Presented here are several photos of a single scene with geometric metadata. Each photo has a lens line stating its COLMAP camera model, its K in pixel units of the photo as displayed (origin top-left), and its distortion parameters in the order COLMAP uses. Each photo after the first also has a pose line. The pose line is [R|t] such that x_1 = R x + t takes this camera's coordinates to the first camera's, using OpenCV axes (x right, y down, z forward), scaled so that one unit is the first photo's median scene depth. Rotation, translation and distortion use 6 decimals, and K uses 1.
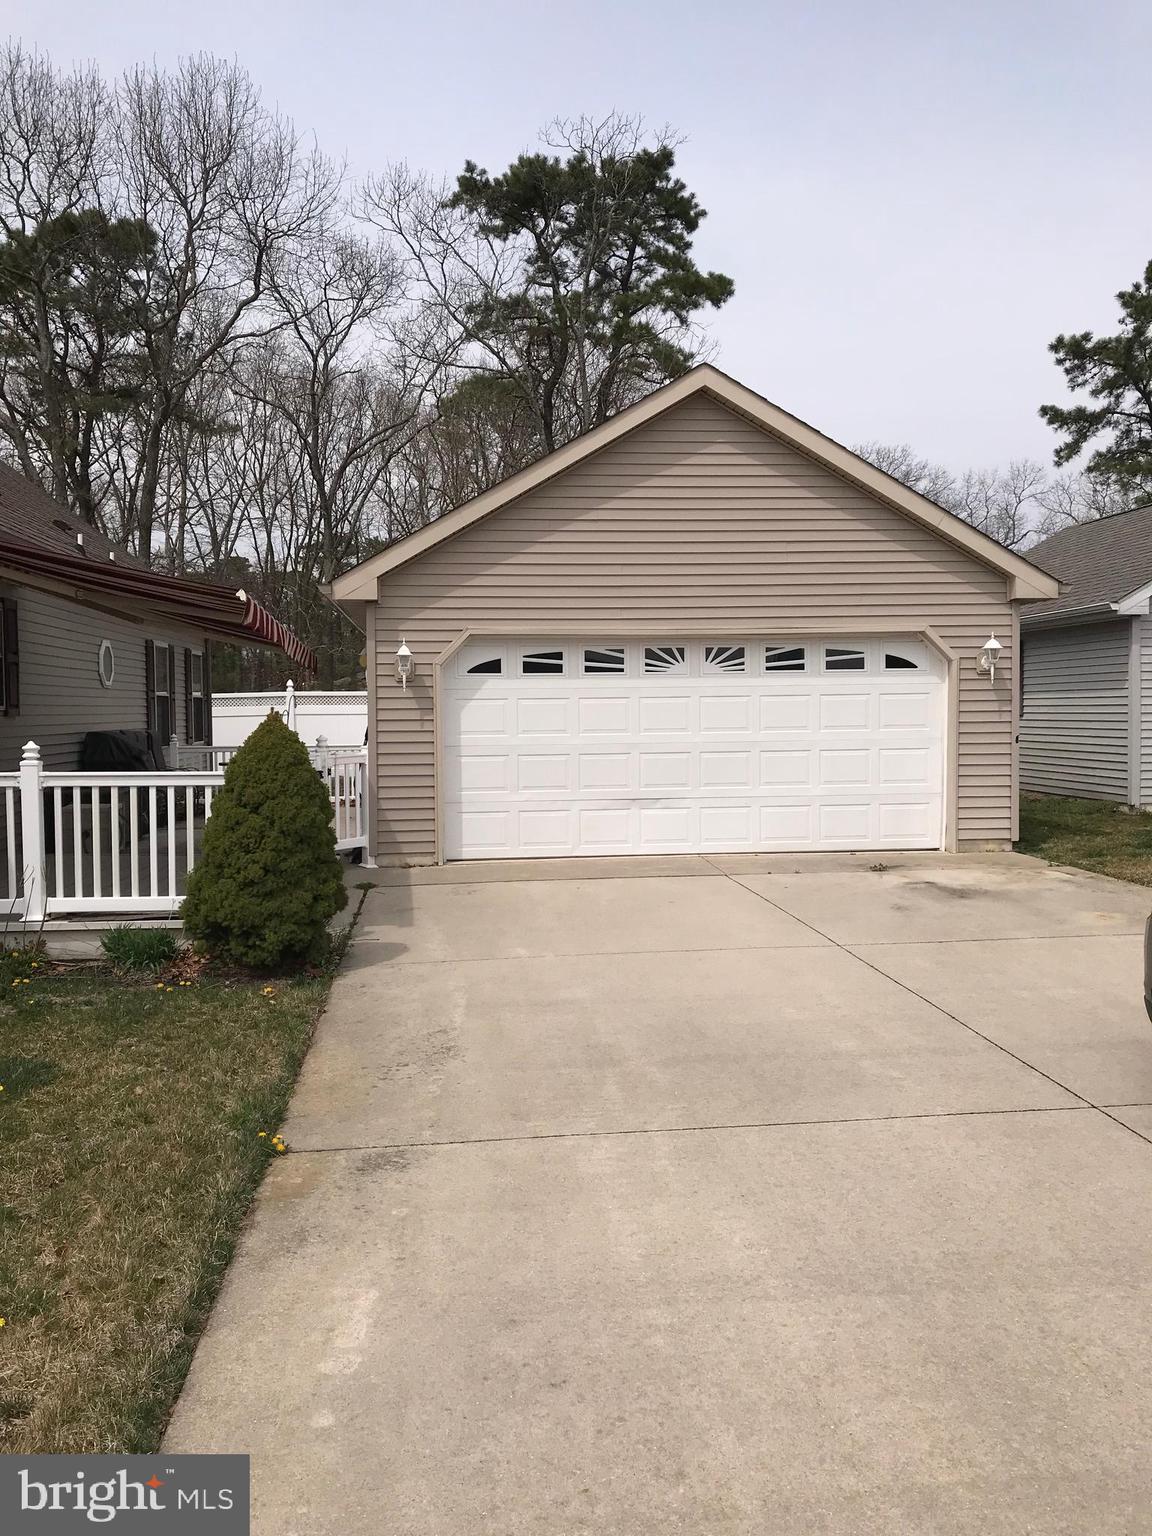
lens RADIAL K [[1264.8, 0, 581.4], [0, 1264.8, 753.4], [0, 0, 1]] dist [0.016829, -0.004781]
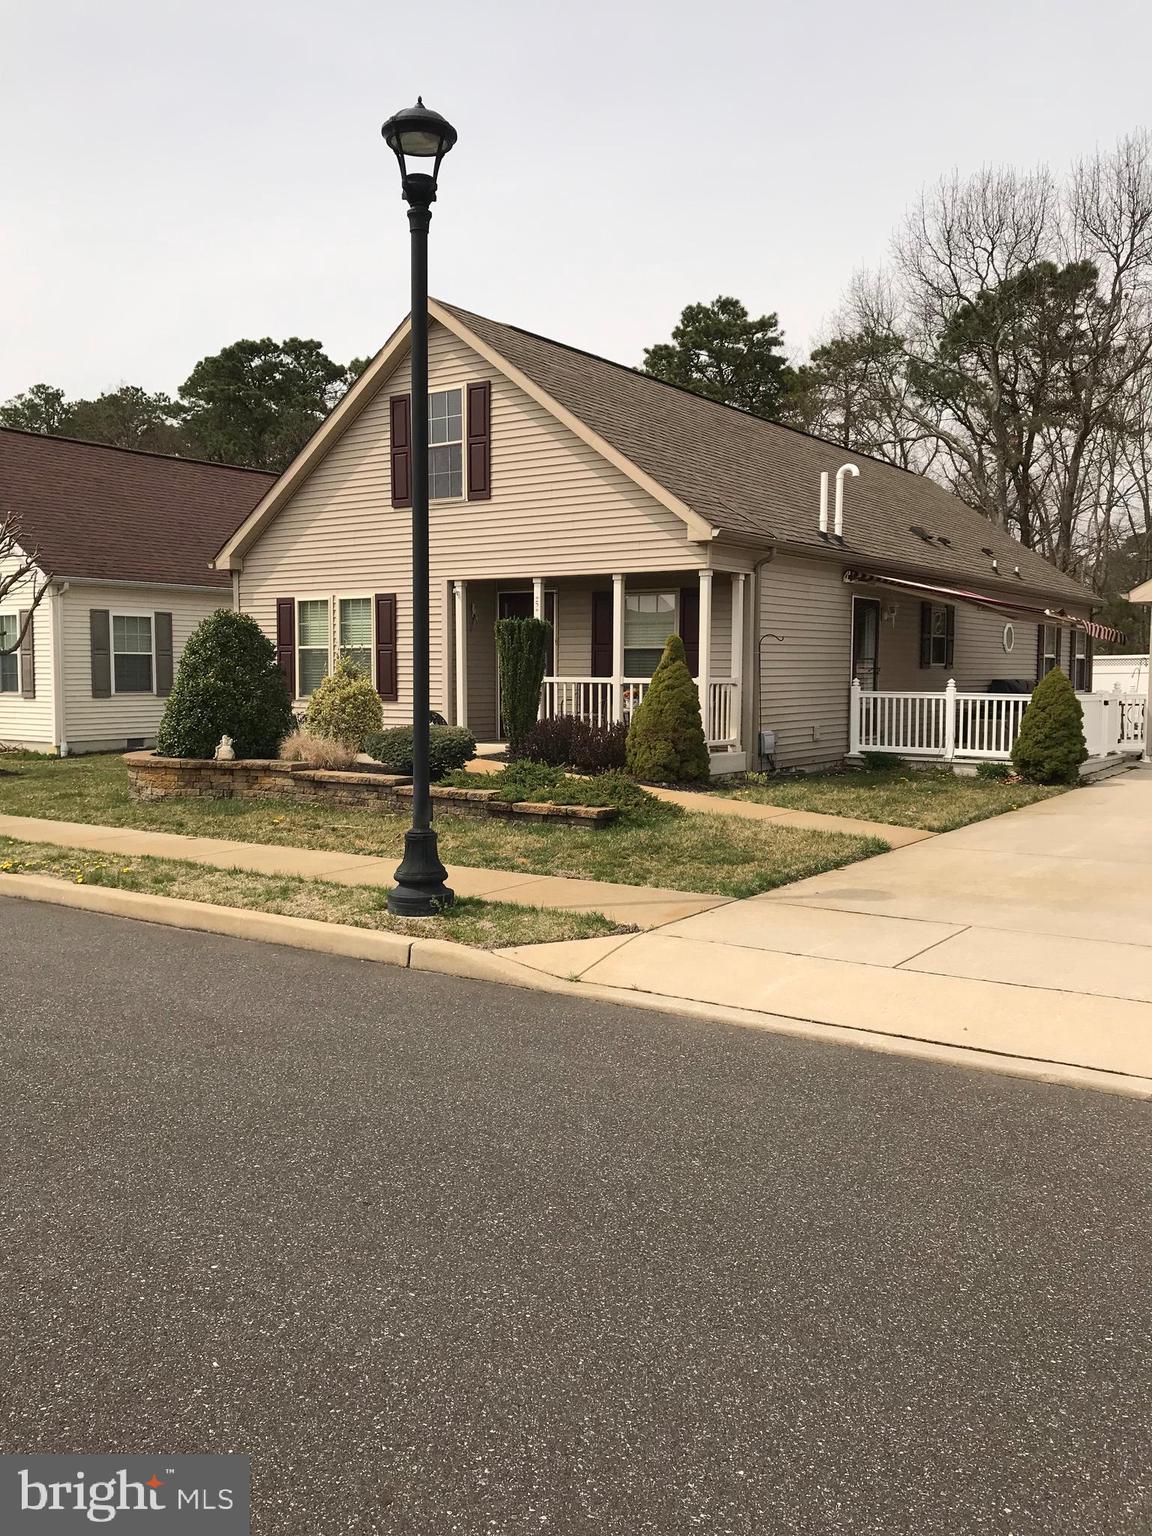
lens RADIAL K [[1264.8, 0, 575.4], [0, 1264.8, 762.7], [0, 0, 1]] dist [0.016829, -0.004781]
pose [[0.751256, 0.060724, -0.657212, 0.213321], [-0.035335, 0.998031, 0.051823, 0.017983], [0.659065, -0.015710, 0.751922, -0.438643]]
